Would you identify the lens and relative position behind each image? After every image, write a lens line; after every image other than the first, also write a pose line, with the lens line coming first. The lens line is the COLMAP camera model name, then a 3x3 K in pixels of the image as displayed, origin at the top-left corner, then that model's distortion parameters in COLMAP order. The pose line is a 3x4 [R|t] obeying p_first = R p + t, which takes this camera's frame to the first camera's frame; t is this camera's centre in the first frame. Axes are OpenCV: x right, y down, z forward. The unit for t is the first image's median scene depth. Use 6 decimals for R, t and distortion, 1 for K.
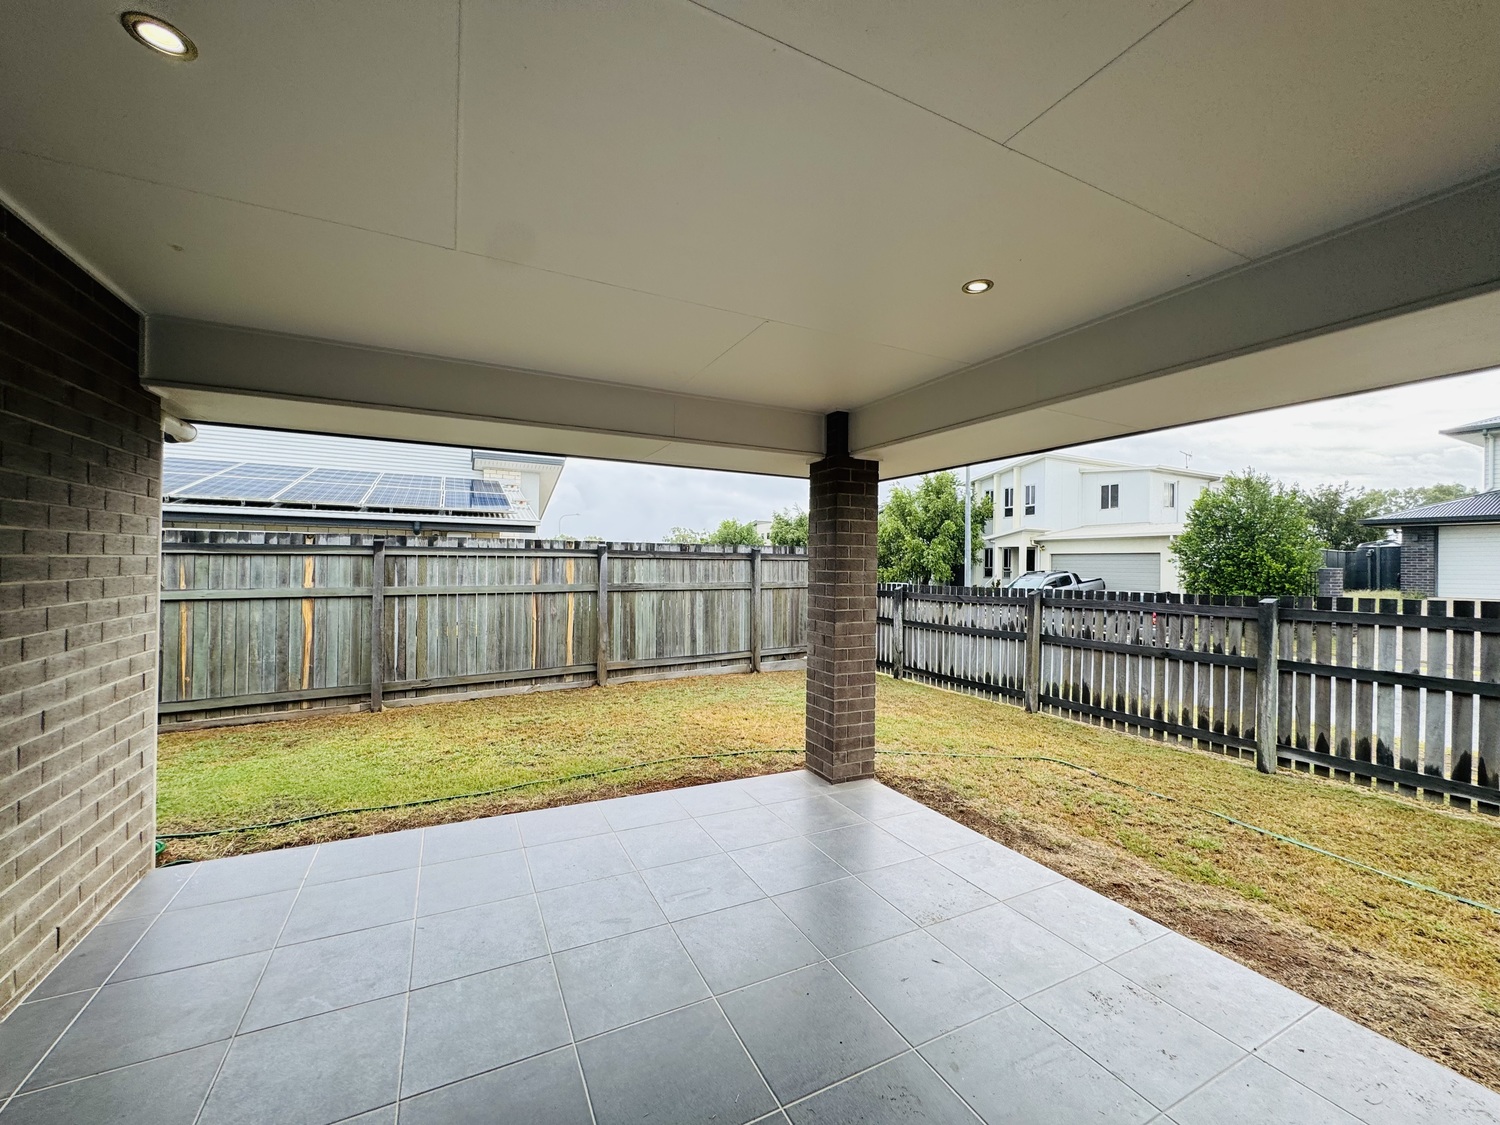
lens RADIAL K [[602.3, 0, 743.7], [0, 602.3, 564.2], [0, 0, 1]] dist [-0.001016, -0.000078]
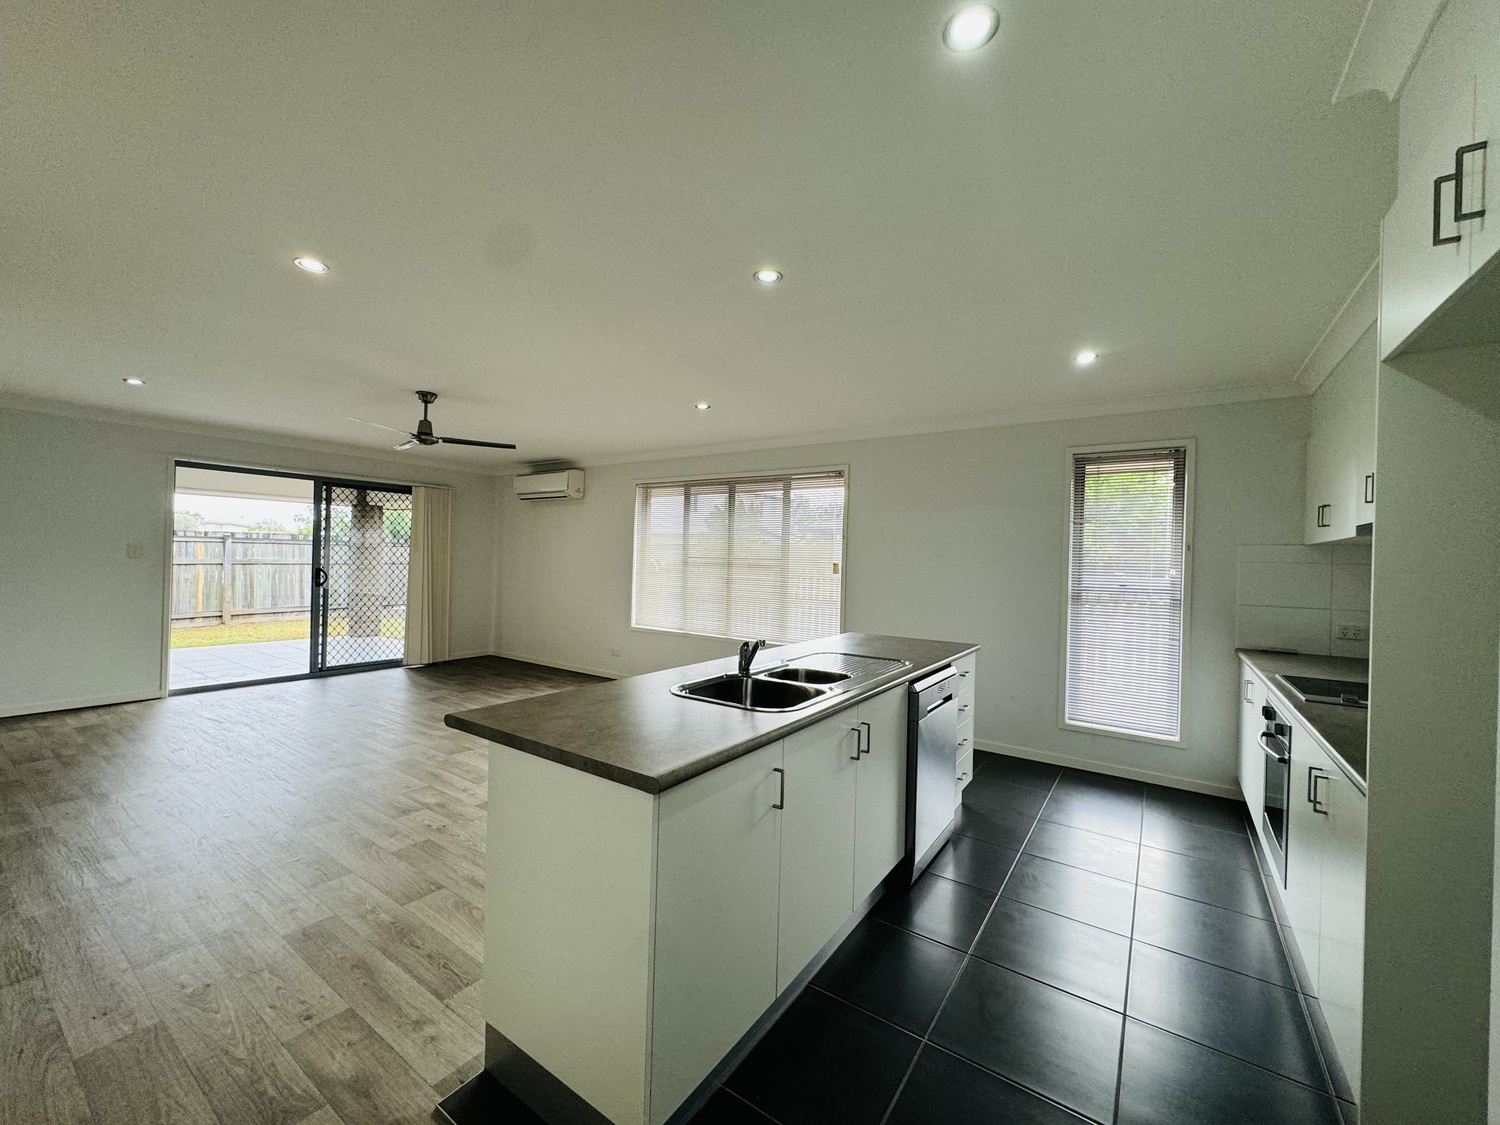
lens RADIAL K [[602.3, 0, 739.8], [0, 602.3, 560.6], [0, 0, 1]] dist [-0.001016, -0.000078]
pose [[0.882175, 0.000304, 0.470922, 0.195119], [-0.006547, 0.999911, 0.011619, 0.009887], [-0.470876, -0.013333, 0.882098, -0.962172]]
